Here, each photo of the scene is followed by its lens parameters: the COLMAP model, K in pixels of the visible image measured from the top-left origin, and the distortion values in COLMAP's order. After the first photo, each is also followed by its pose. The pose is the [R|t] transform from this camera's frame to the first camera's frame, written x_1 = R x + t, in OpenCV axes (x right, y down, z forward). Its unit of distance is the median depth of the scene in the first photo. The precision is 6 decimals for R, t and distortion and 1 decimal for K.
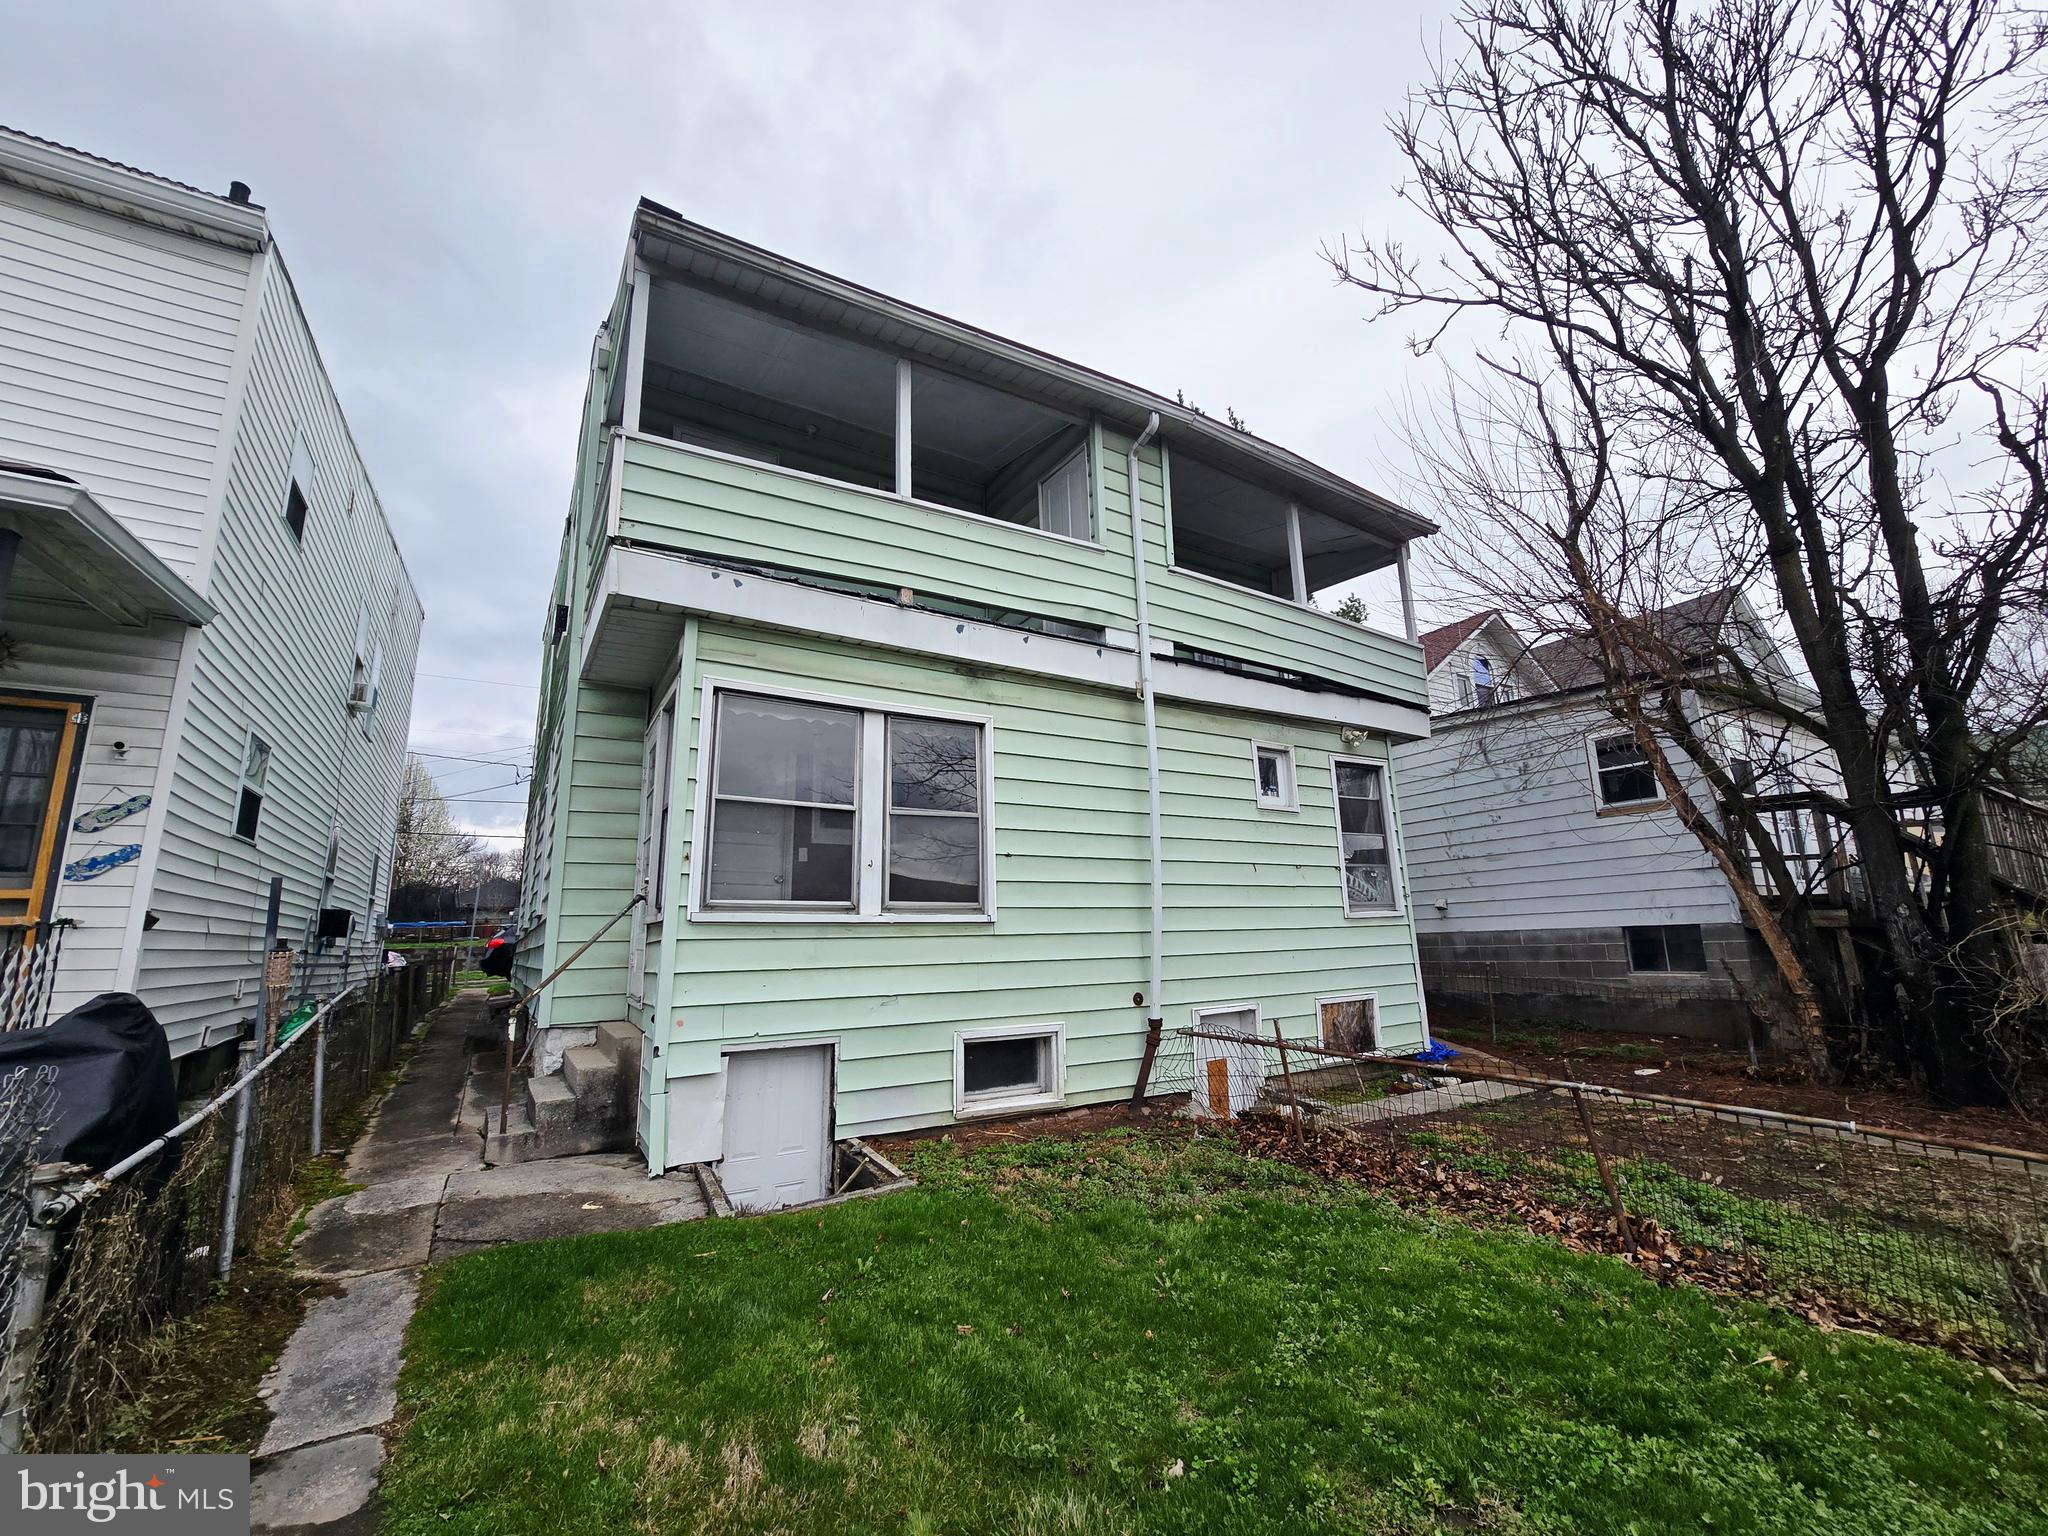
lens RADIAL K [[831.8, 0, 1030.8], [0, 831.8, 774.7], [0, 0, 1]] dist [-0.003074, 0.001696]
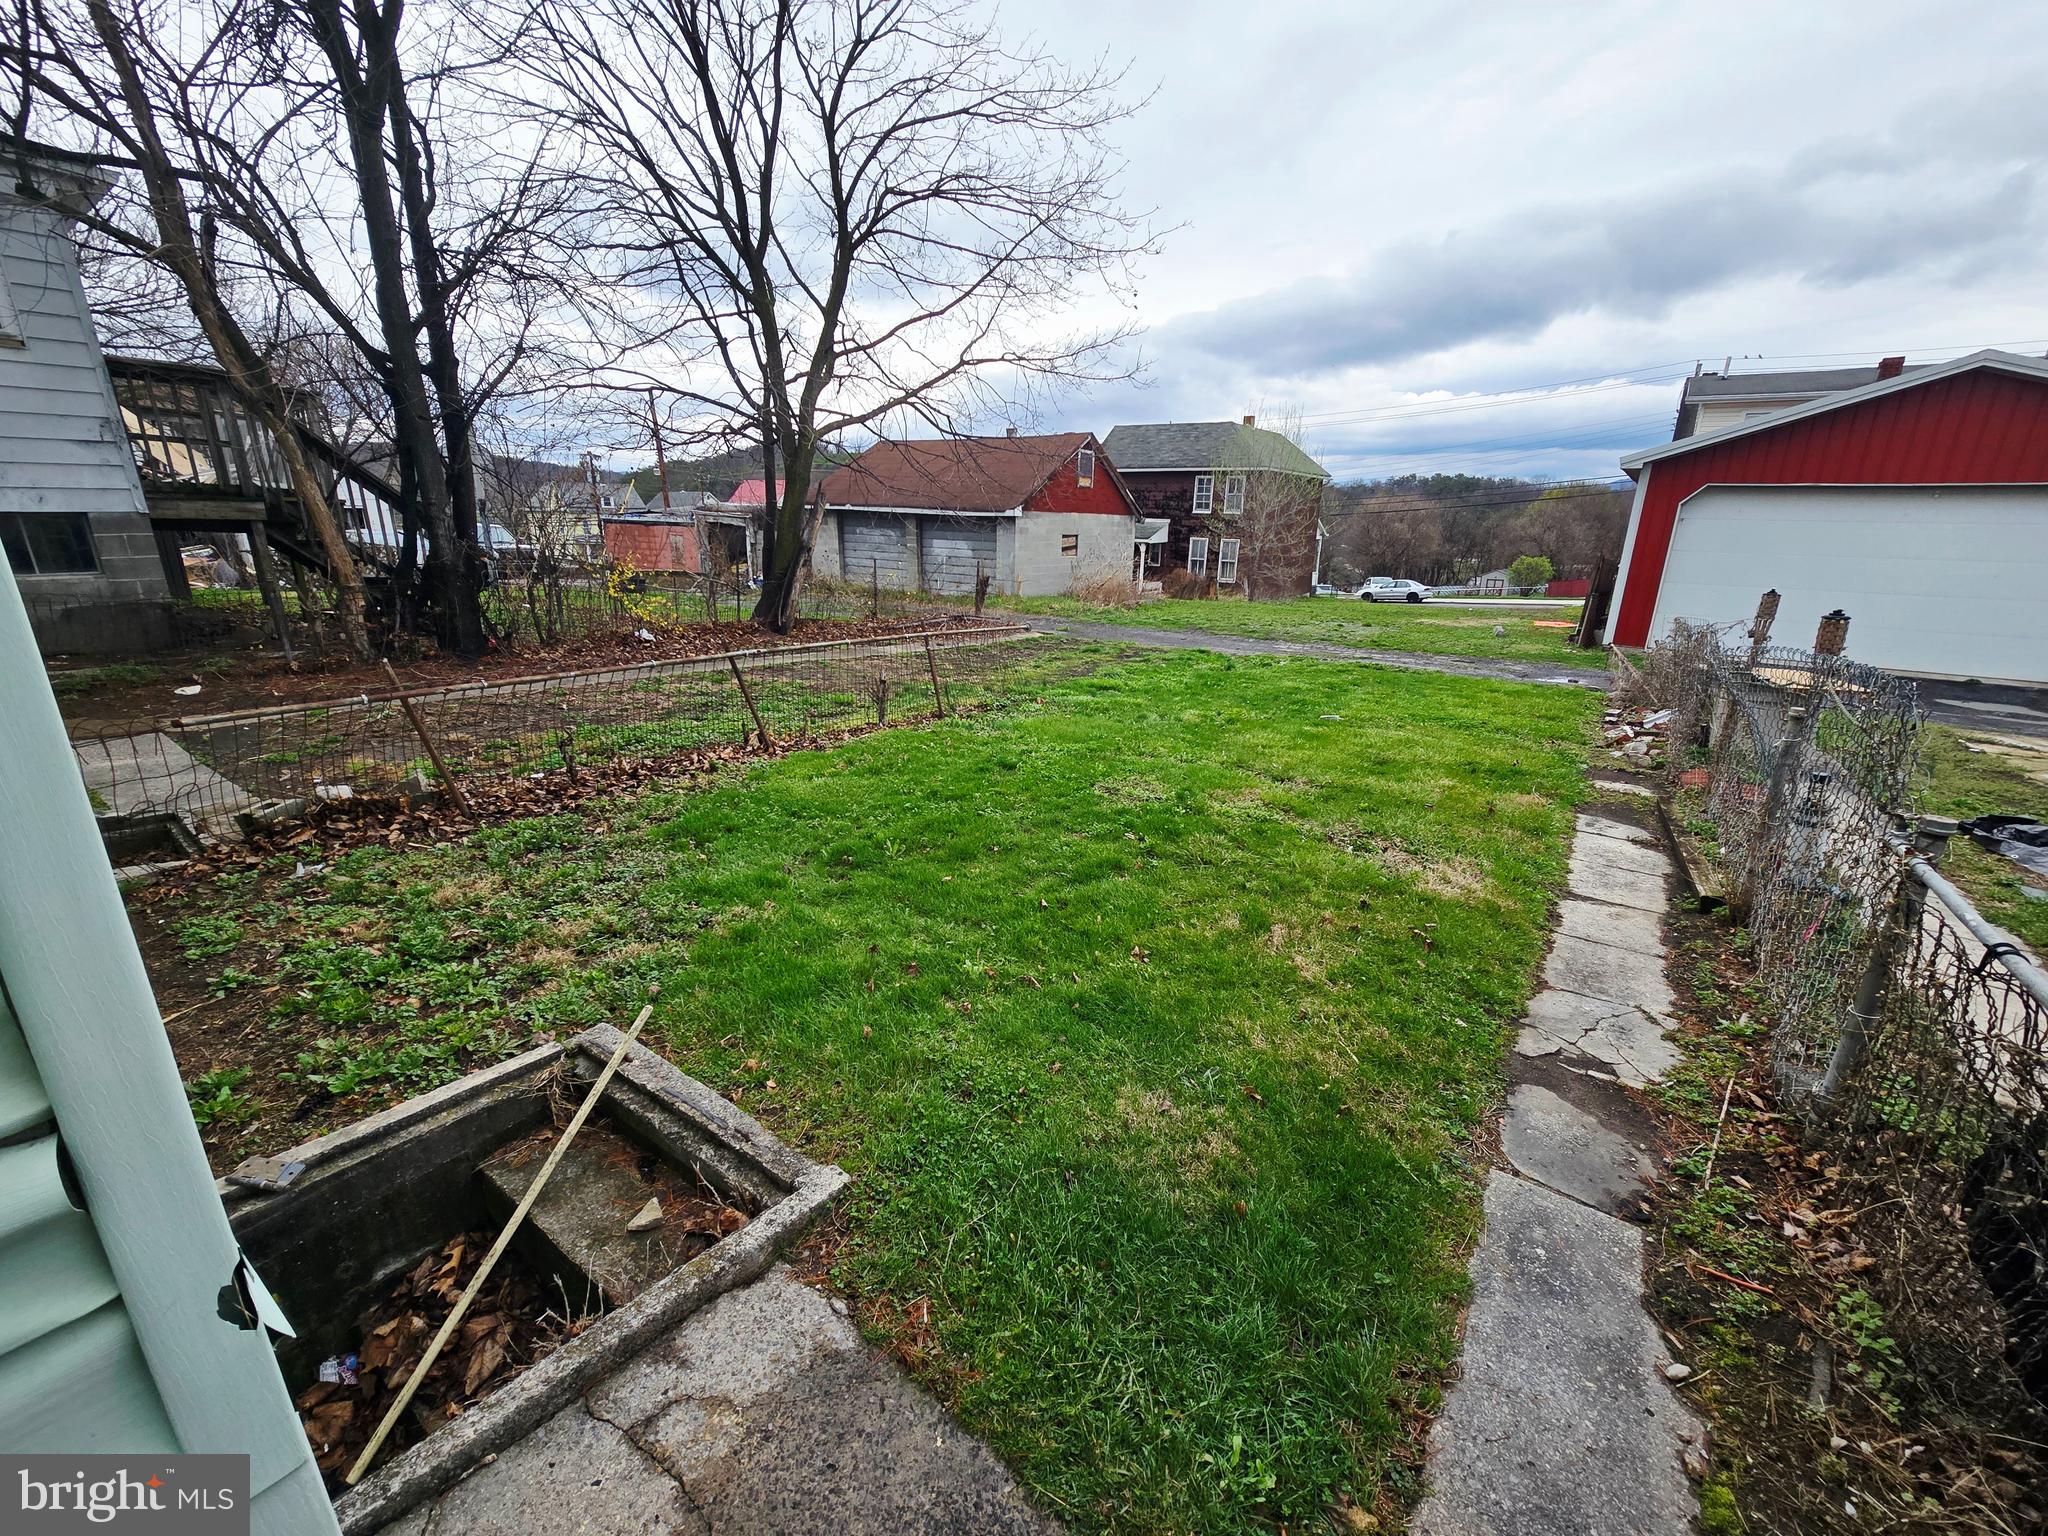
lens RADIAL K [[831.8, 0, 1036.7], [0, 831.8, 774.8], [0, 0, 1]] dist [-0.003074, 0.001696]
pose [[-0.391310, -0.261479, 0.882330, -0.545507], [-0.187713, 0.961305, 0.201633, 0.145211], [-0.900911, -0.086724, -0.425251, 0.801610]]
